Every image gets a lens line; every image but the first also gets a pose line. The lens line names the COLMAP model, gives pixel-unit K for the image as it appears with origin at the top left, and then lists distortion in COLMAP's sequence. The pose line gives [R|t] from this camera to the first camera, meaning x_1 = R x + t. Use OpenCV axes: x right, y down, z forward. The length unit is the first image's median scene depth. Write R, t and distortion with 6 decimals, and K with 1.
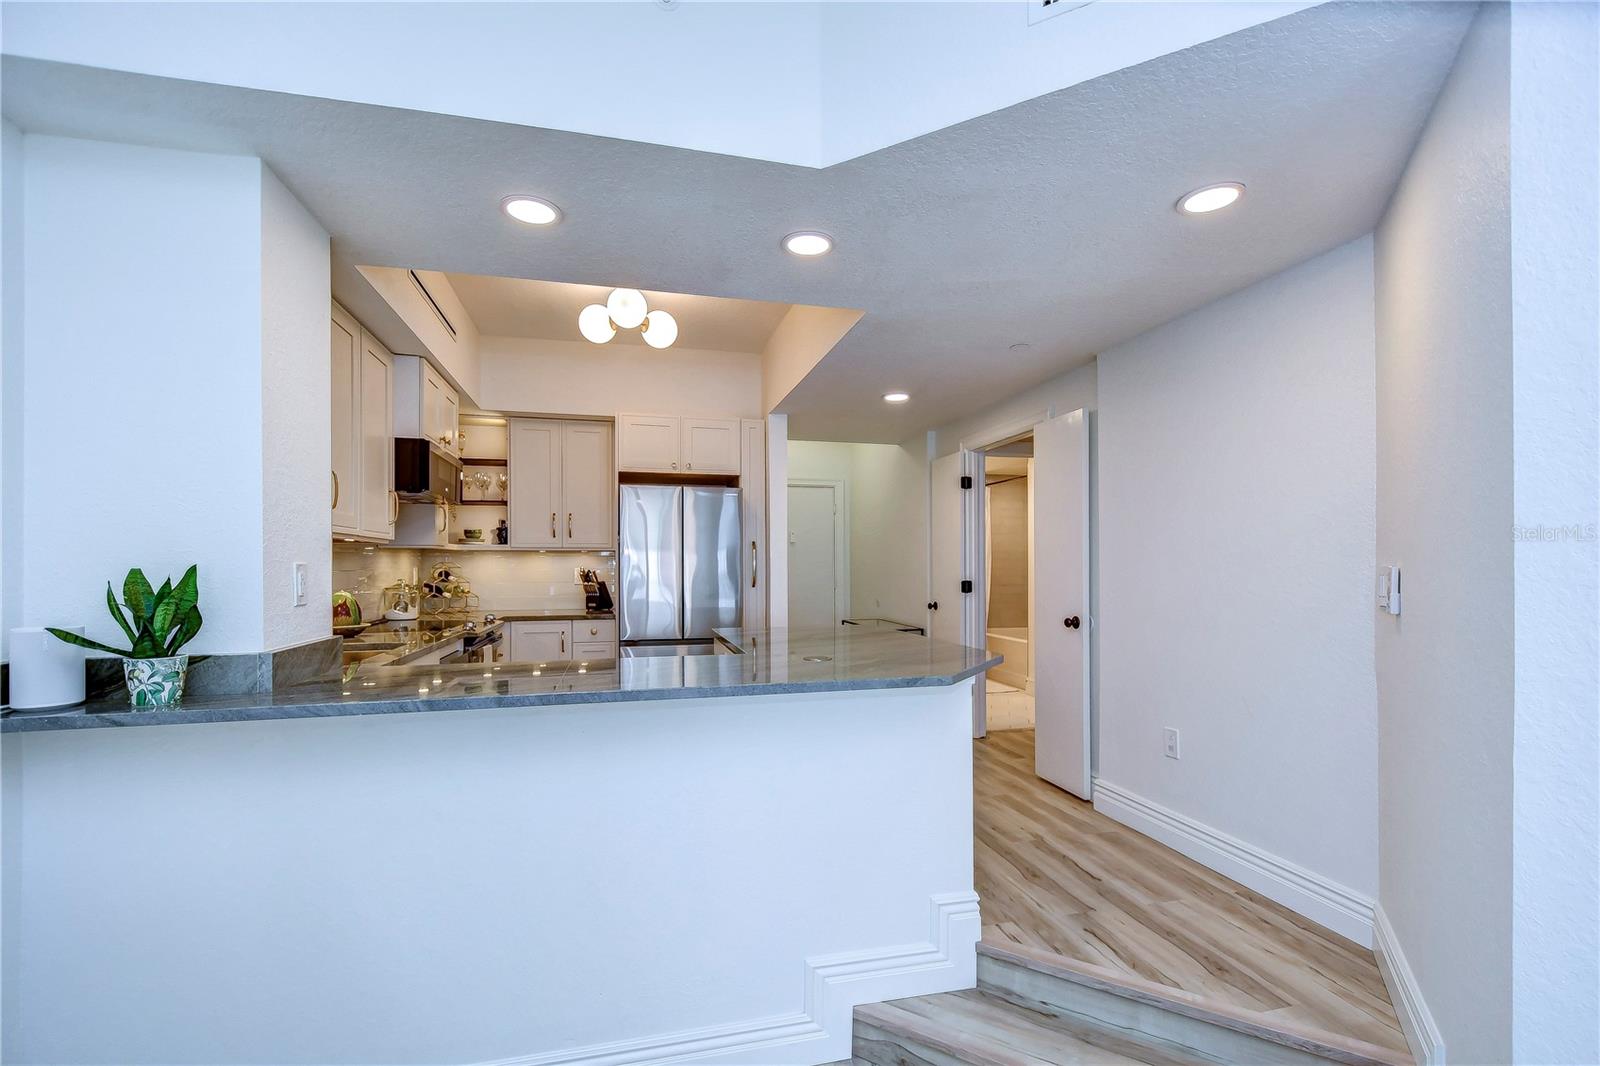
lens RADIAL K [[716.5, 0, 803.5], [0, 716.5, 576.2], [0, 0, 1]] dist [0.000597, -0.000521]
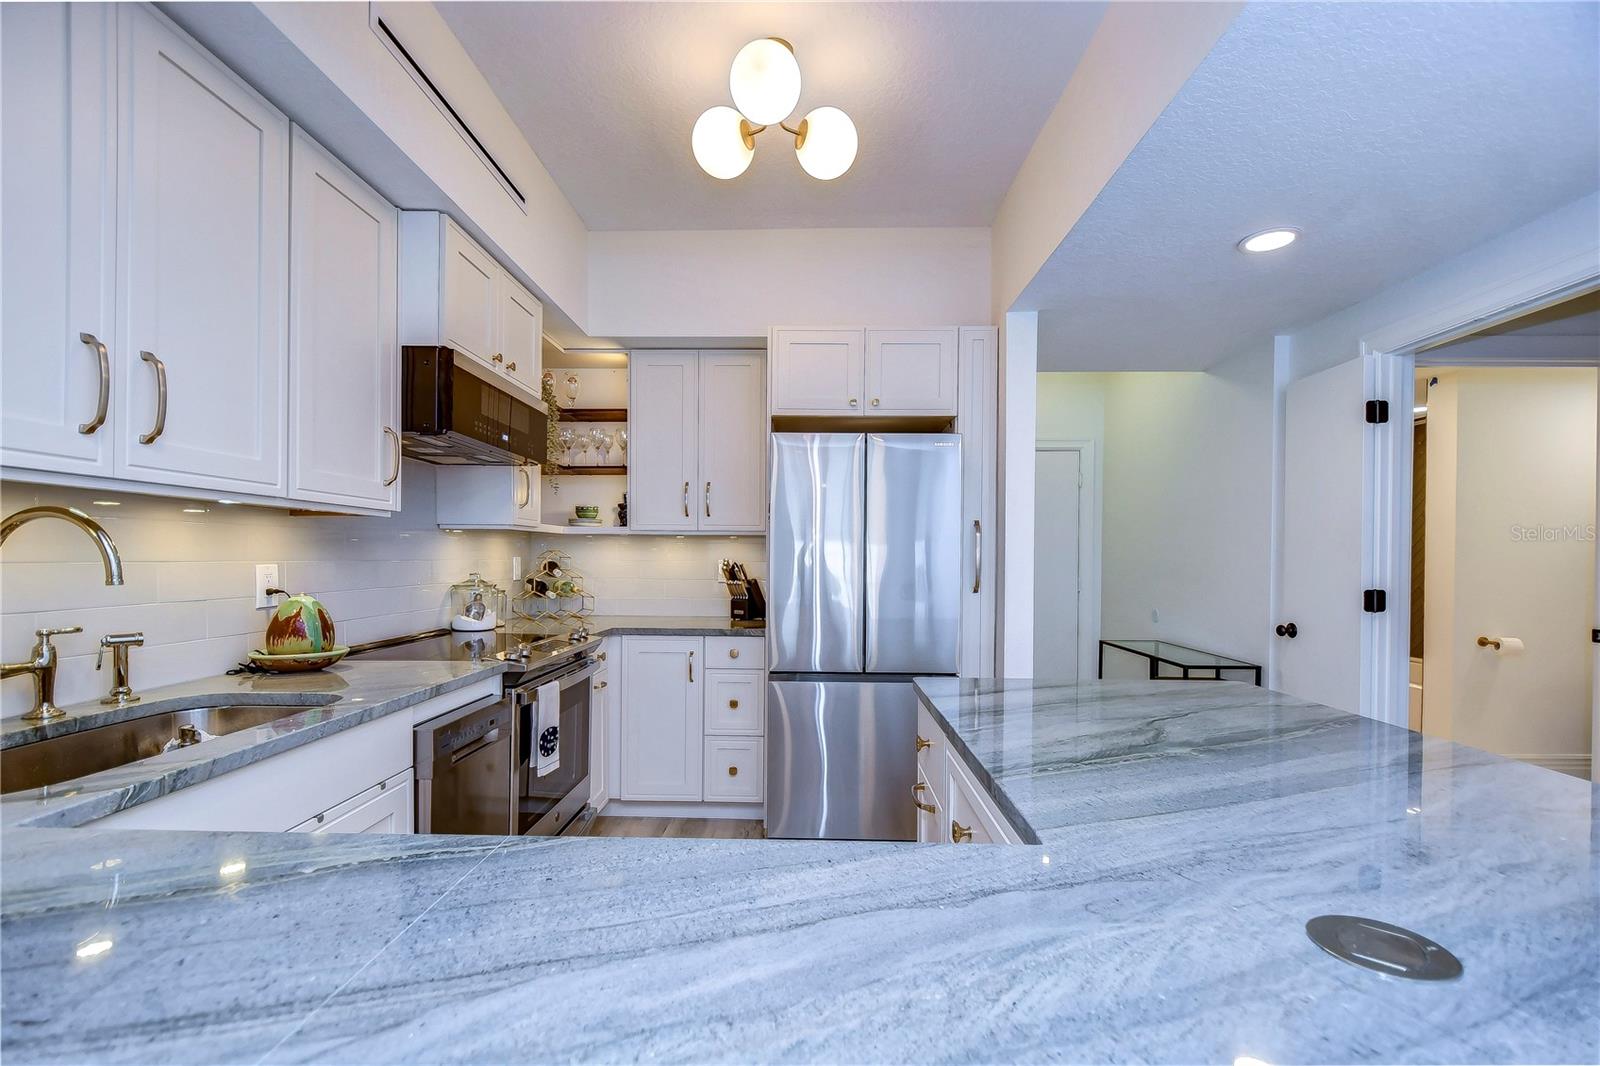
lens RADIAL K [[697.7, 0, 801.1], [0, 697.7, 561.7], [0, 0, 1]] dist [-0.000523, -0.004881]
pose [[0.963897, 0.010848, -0.266056, -0.055929], [-0.013254, 0.999886, -0.007250, -0.005890], [0.265947, 0.010514, 0.963930, 0.372102]]
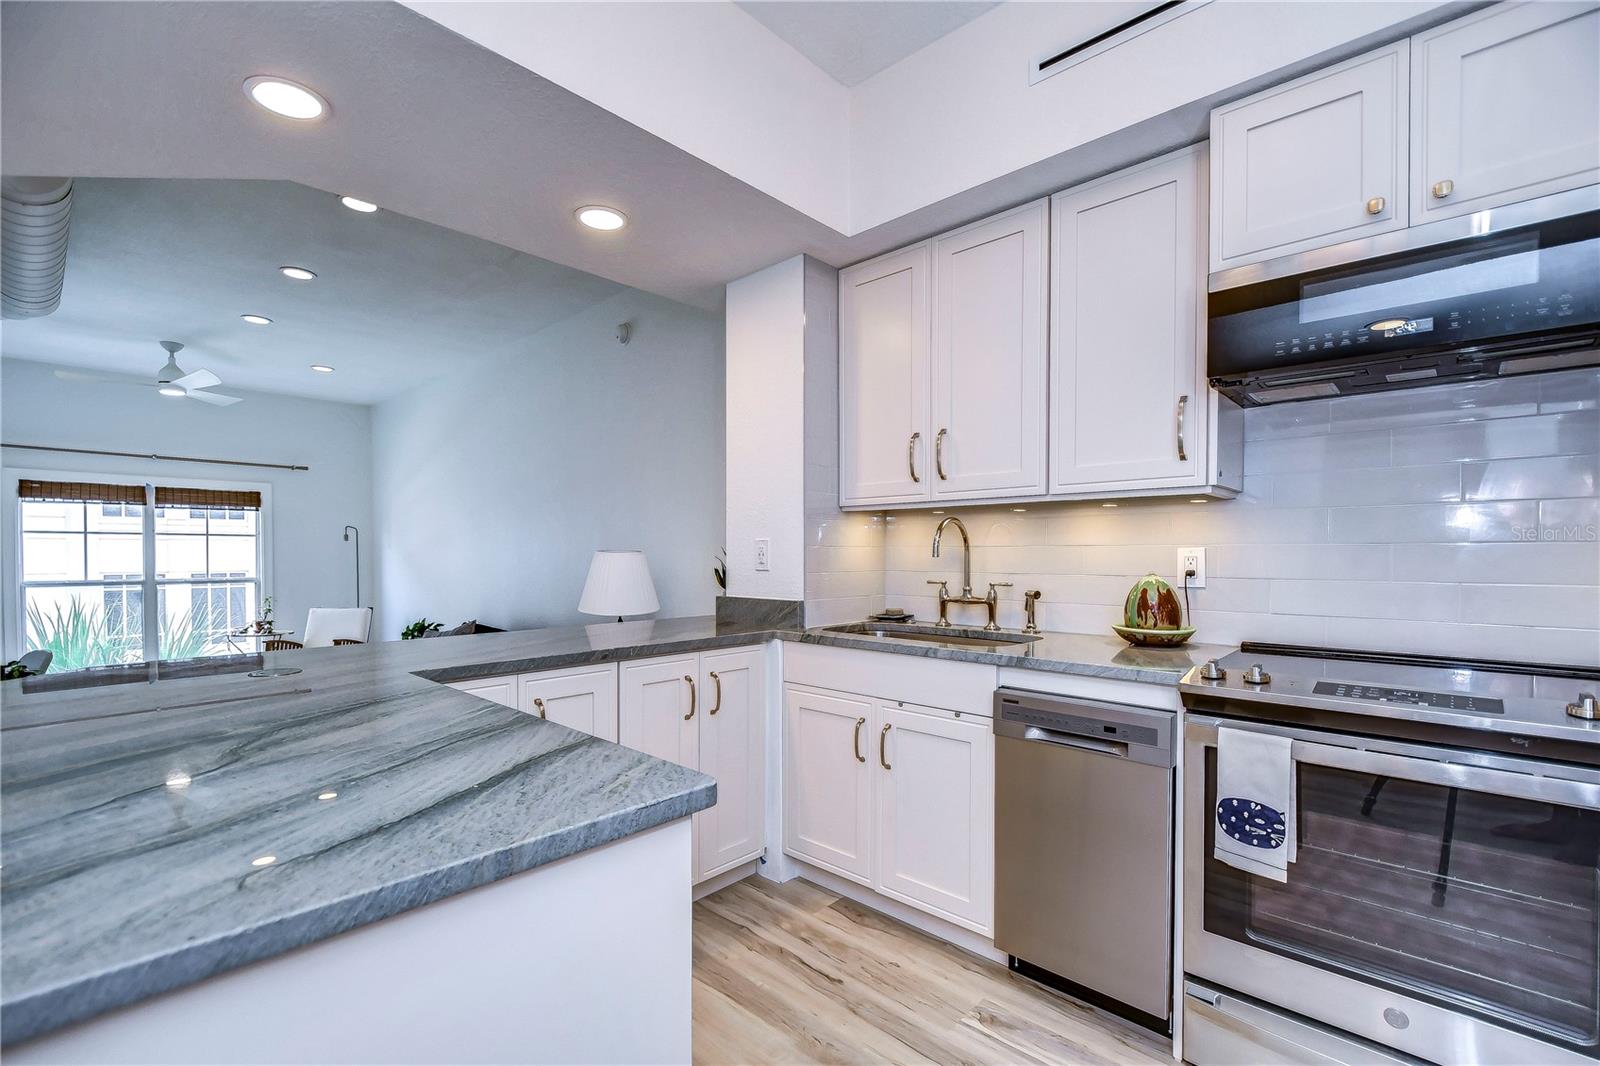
lens RADIAL K [[697.7, 0, 801.1], [0, 697.7, 561.7], [0, 0, 1]] dist [-0.000523, -0.004881]
pose [[-0.837084, 0.011446, -0.546954, -0.021199], [-0.002583, 0.999687, 0.024872, -0.004239], [0.547068, 0.022233, -0.836793, 0.923641]]
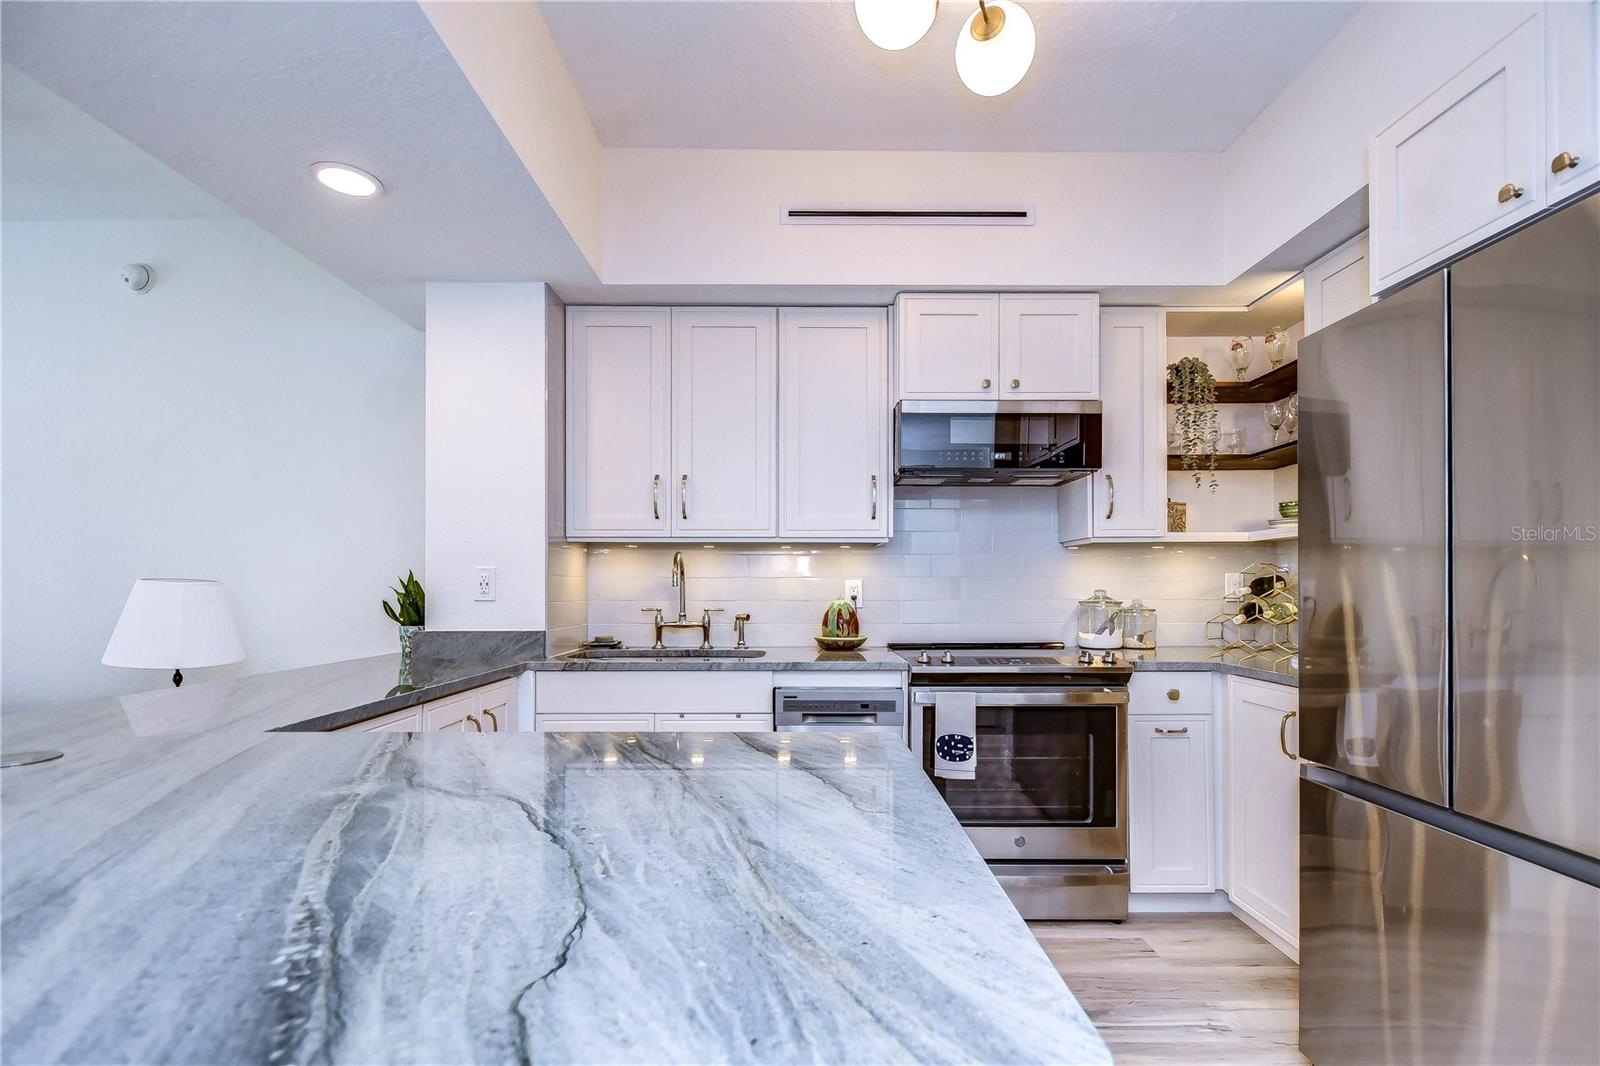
lens RADIAL K [[707.9, 0, 800.6], [0, 707.9, 580.8], [0, 0, 1]] dist [0.002011, -0.000358]
pose [[-0.239212, -0.005532, -0.970951, 0.160432], [-0.009916, 0.999946, -0.003255, 0.000846], [0.970917, 0.008849, -0.239254, 0.794192]]
